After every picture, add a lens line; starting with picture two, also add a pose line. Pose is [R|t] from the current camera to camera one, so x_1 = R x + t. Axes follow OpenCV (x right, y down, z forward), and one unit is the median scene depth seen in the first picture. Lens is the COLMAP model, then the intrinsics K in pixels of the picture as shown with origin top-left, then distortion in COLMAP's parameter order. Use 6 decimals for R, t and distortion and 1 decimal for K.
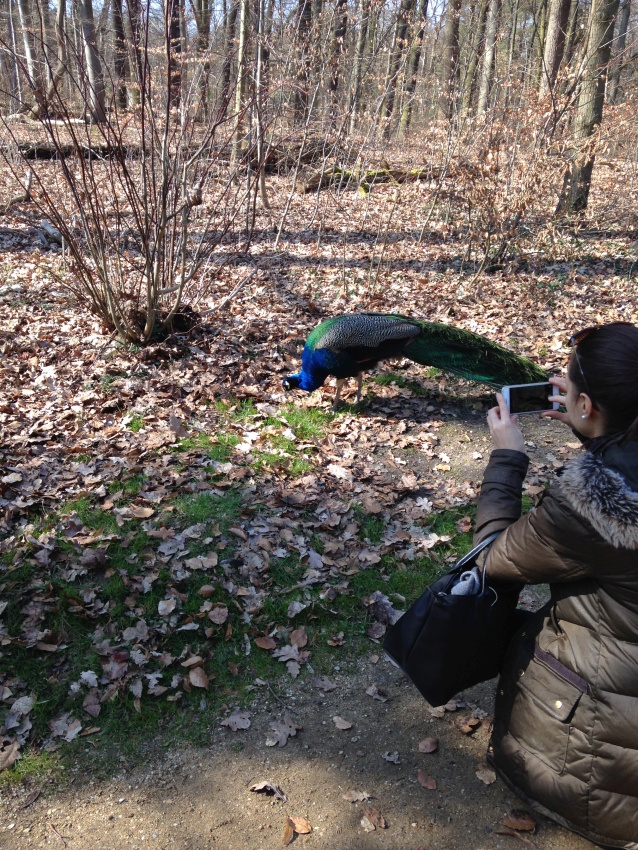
lens RADIAL K [[752.8, 0, 318.2], [0, 752.8, 427.4], [0, 0, 1]] dist [0.156639, -0.234550]
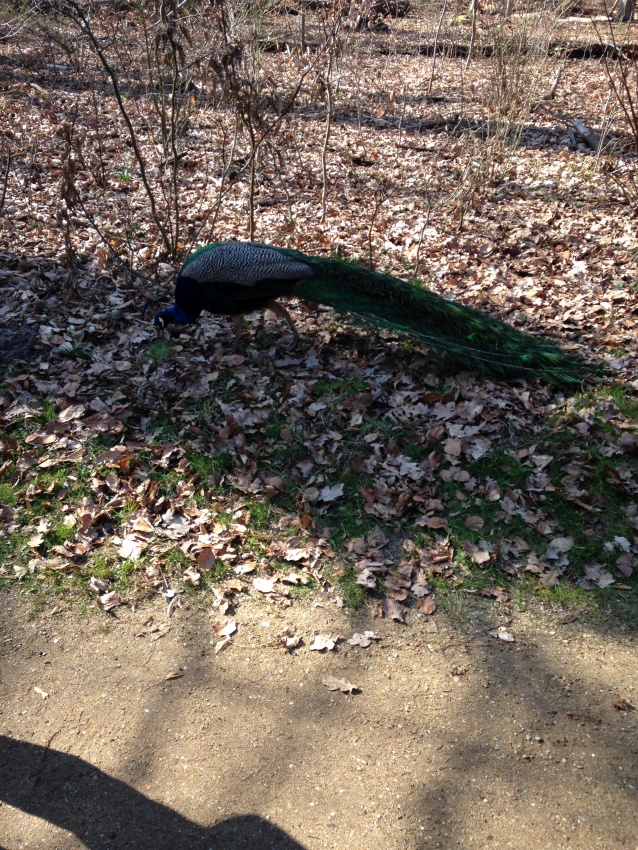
lens RADIAL K [[752.8, 0, 318.2], [0, 752.8, 427.4], [0, 0, 1]] dist [0.156639, -0.234550]
pose [[0.837444, 0.258264, -0.481650, -0.109647], [-0.205605, 0.965436, 0.160188, 0.051185], [0.506373, -0.035118, 0.861599, -0.091025]]
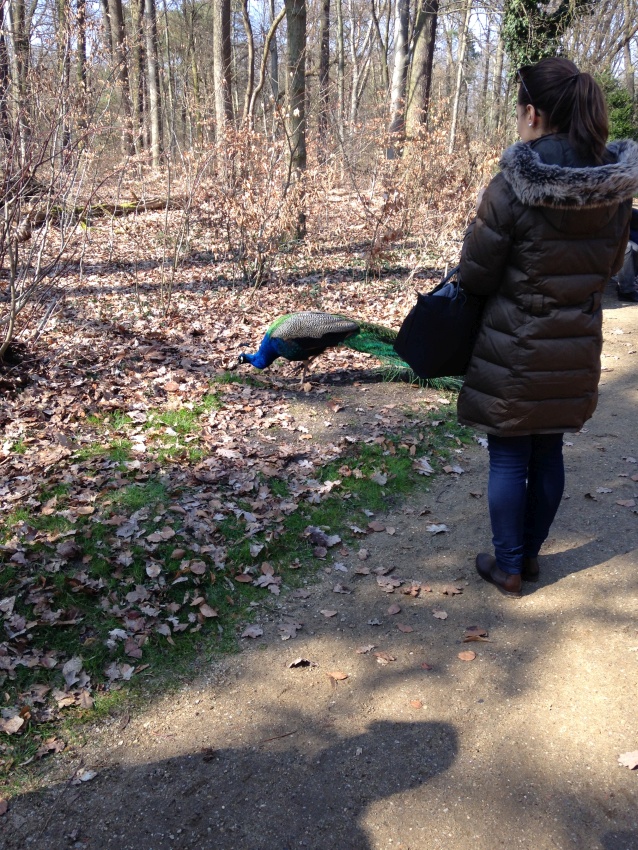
lens RADIAL K [[752.8, 0, 318.2], [0, 752.8, 427.4], [0, 0, 1]] dist [0.156639, -0.234550]
pose [[0.919859, -0.158846, 0.358645, -0.239656], [0.172517, 0.984987, -0.006217, 0.047013], [-0.352273, 0.067591, 0.933453, -0.135686]]
